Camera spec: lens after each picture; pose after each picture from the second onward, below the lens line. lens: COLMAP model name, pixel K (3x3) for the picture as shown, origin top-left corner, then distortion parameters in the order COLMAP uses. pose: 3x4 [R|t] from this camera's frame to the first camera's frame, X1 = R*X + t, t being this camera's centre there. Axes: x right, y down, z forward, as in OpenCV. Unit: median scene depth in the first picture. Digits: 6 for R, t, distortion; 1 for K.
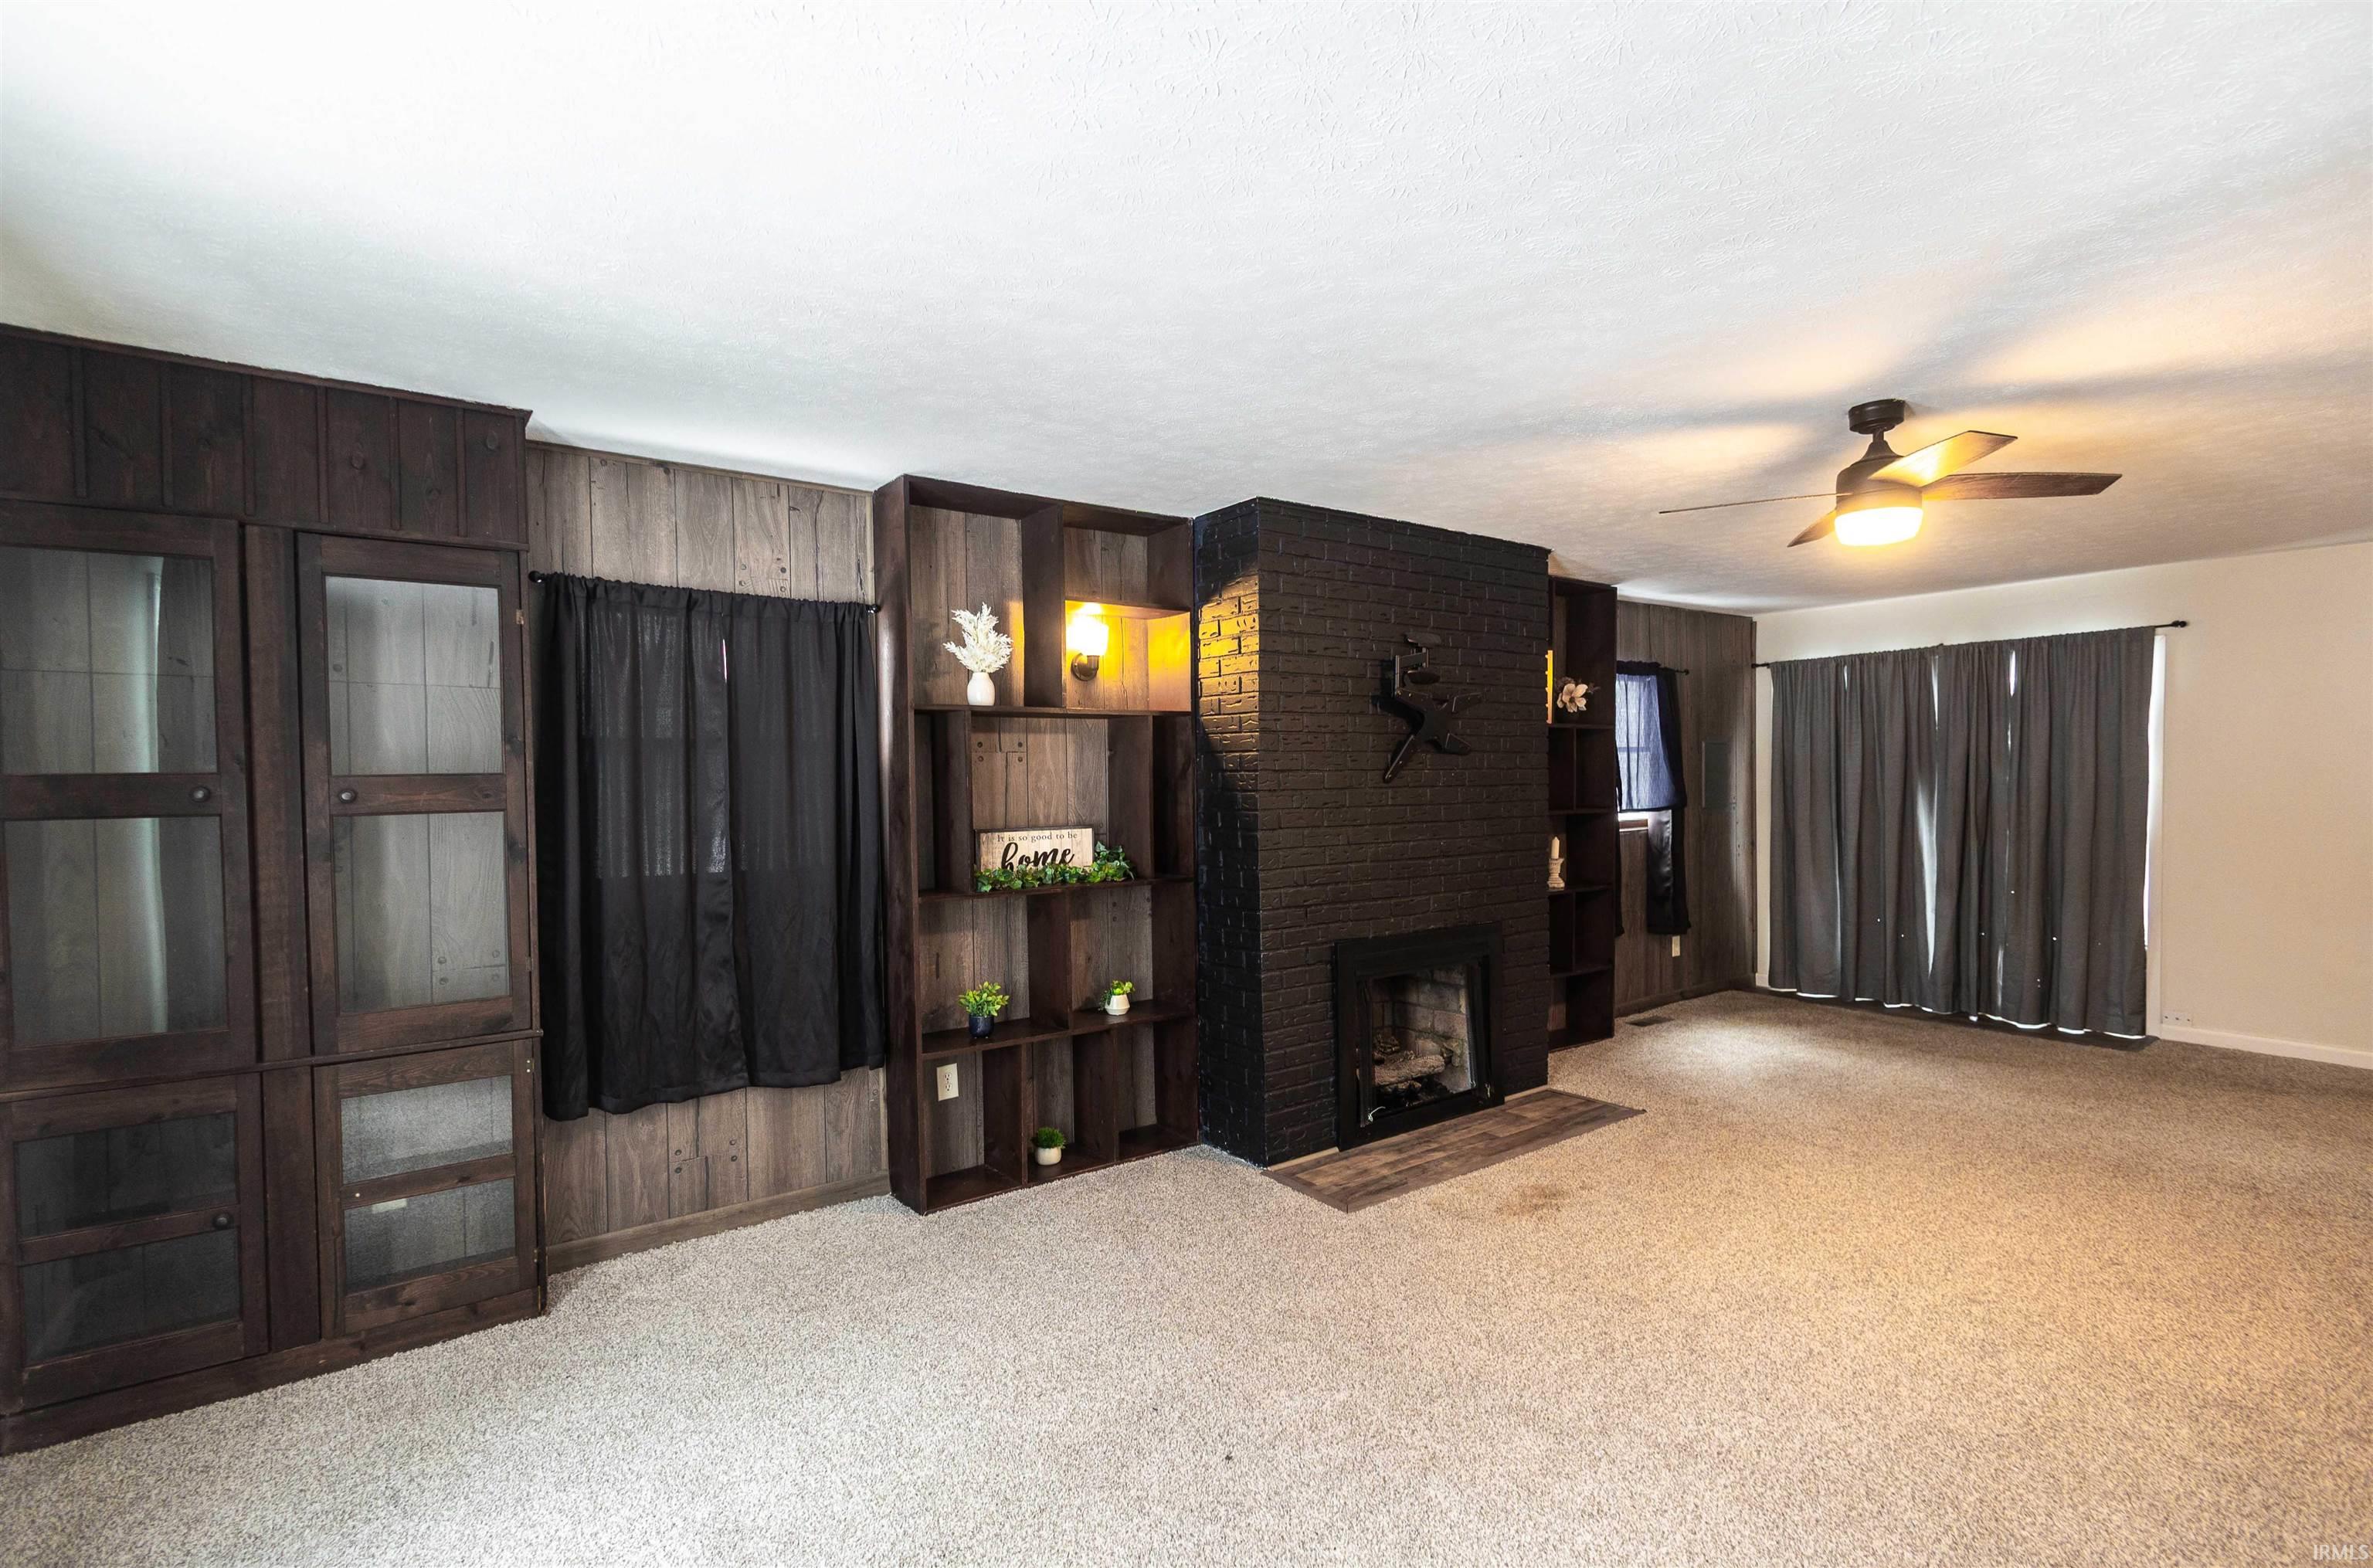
lens RADIAL K [[1076.4, 0, 1186.5], [0, 1076.4, 784.0], [0, 0, 1]] dist [0.000860, 0.000053]
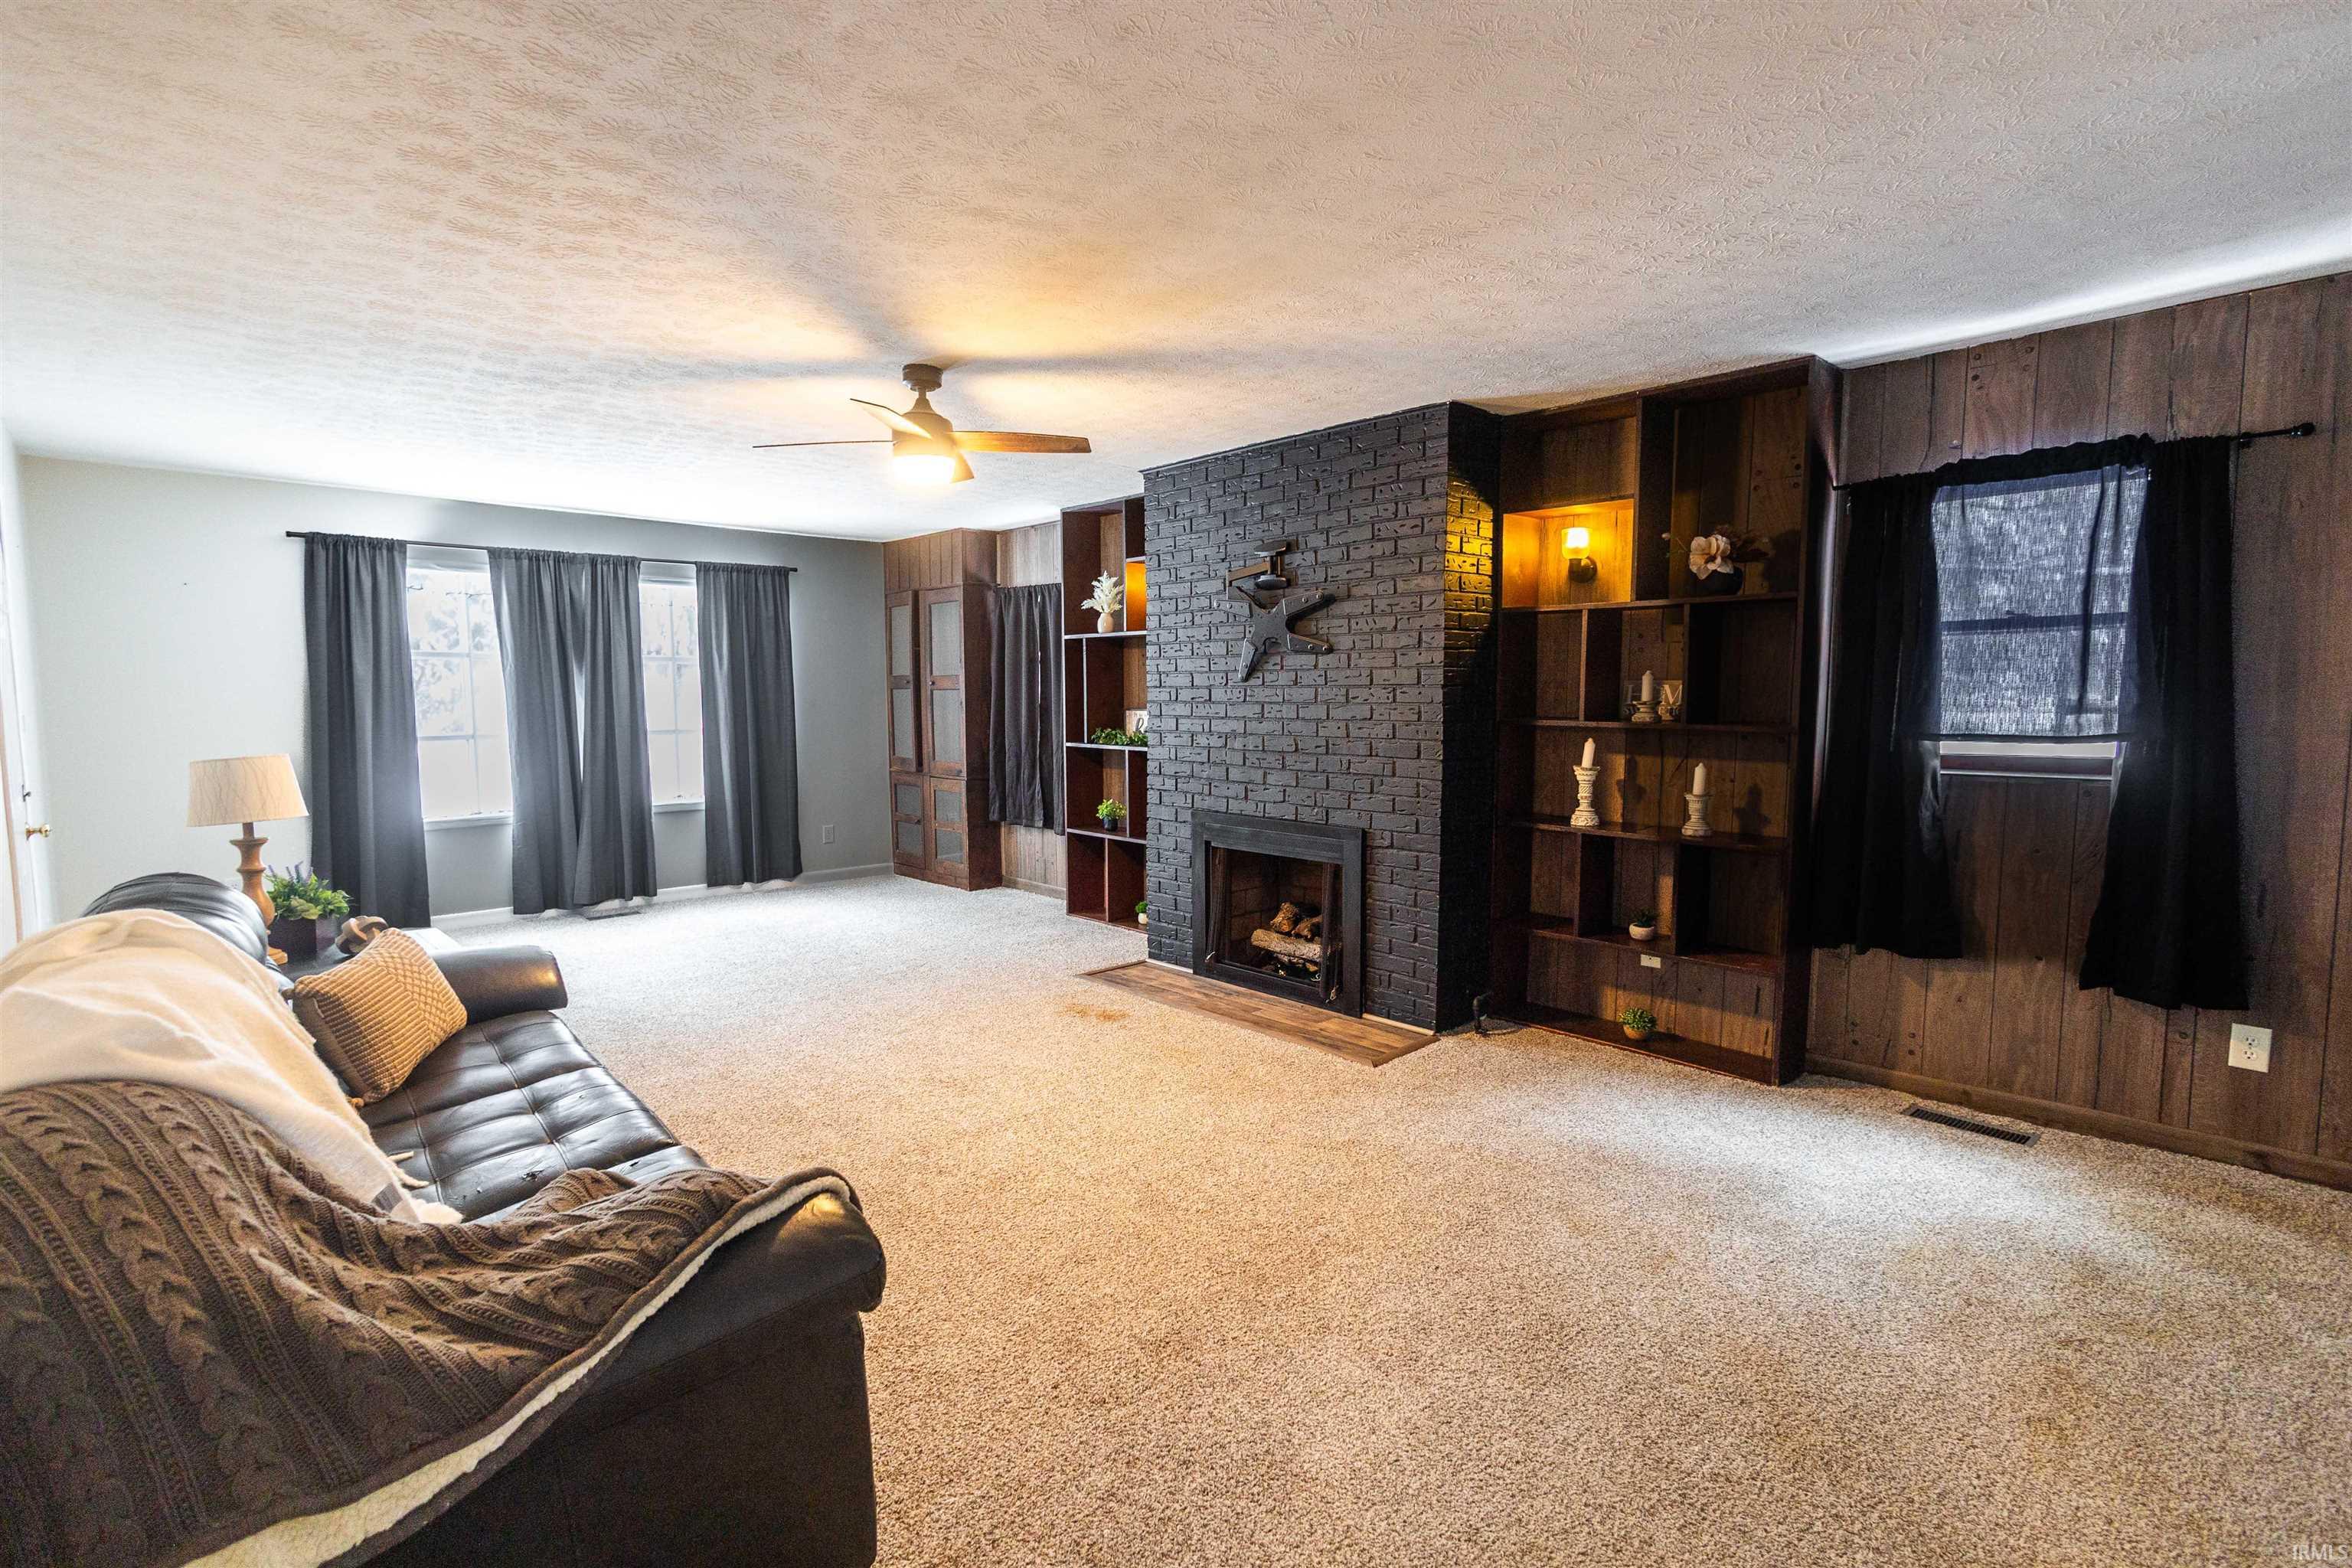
lens RADIAL K [[1034.6, 0, 1176.0], [0, 1034.6, 784.0], [0, 0, 1]] dist [0.002668, -0.000596]
pose [[0.162715, 0.098519, -0.981742, 1.225942], [-0.010040, 0.995116, 0.098197, 0.001327], [0.986622, -0.006121, 0.162909, 0.734755]]
